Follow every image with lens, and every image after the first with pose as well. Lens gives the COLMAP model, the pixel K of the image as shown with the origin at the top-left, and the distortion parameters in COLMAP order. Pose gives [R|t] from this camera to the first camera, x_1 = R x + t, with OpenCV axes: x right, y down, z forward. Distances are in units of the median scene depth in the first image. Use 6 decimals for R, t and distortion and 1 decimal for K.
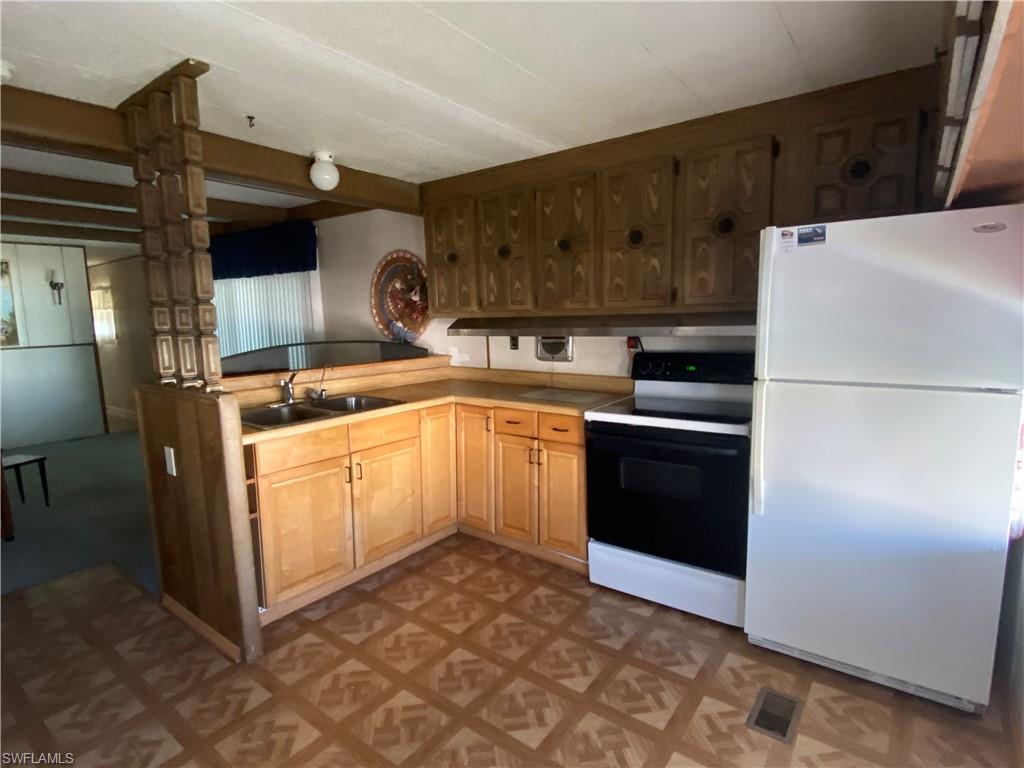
lens RADIAL K [[545.4, 0, 513.6], [0, 545.4, 390.6], [0, 0, 1]] dist [-0.007727, -0.002712]
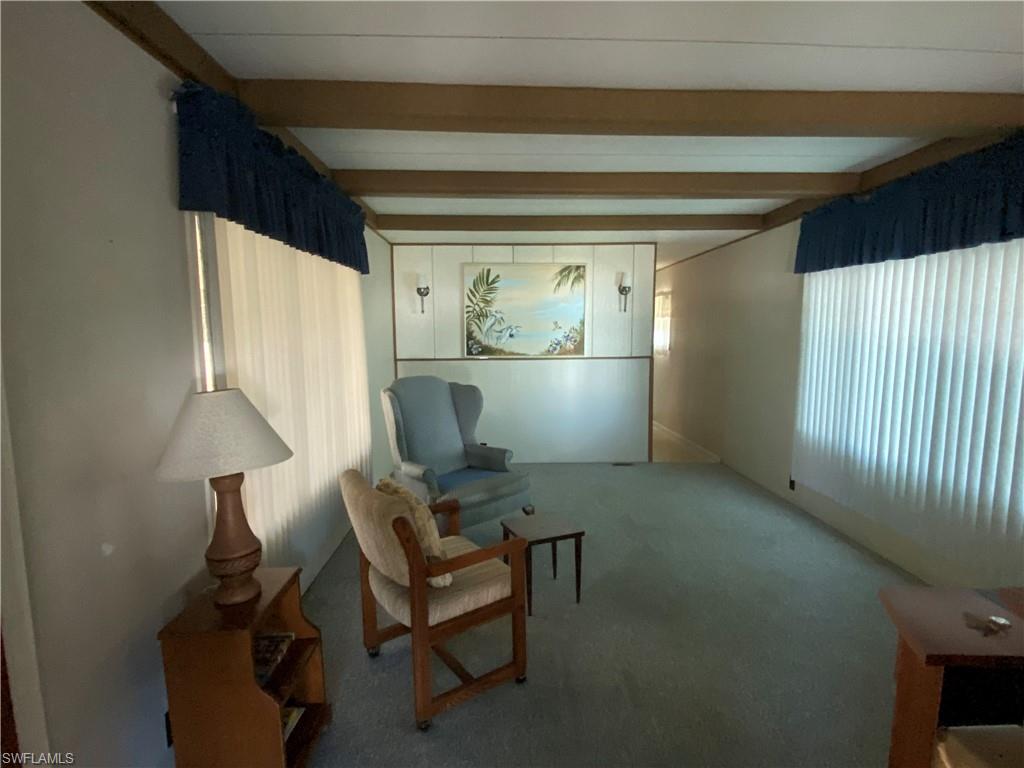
lens RADIAL K [[545.4, 0, 513.6], [0, 545.4, 390.6], [0, 0, 1]] dist [-0.007727, -0.002712]
pose [[0.632659, 0.102606, -0.767603, -0.256230], [-0.114203, 0.992708, 0.038570, -0.043863], [0.765964, 0.063261, 0.639764, 0.299829]]
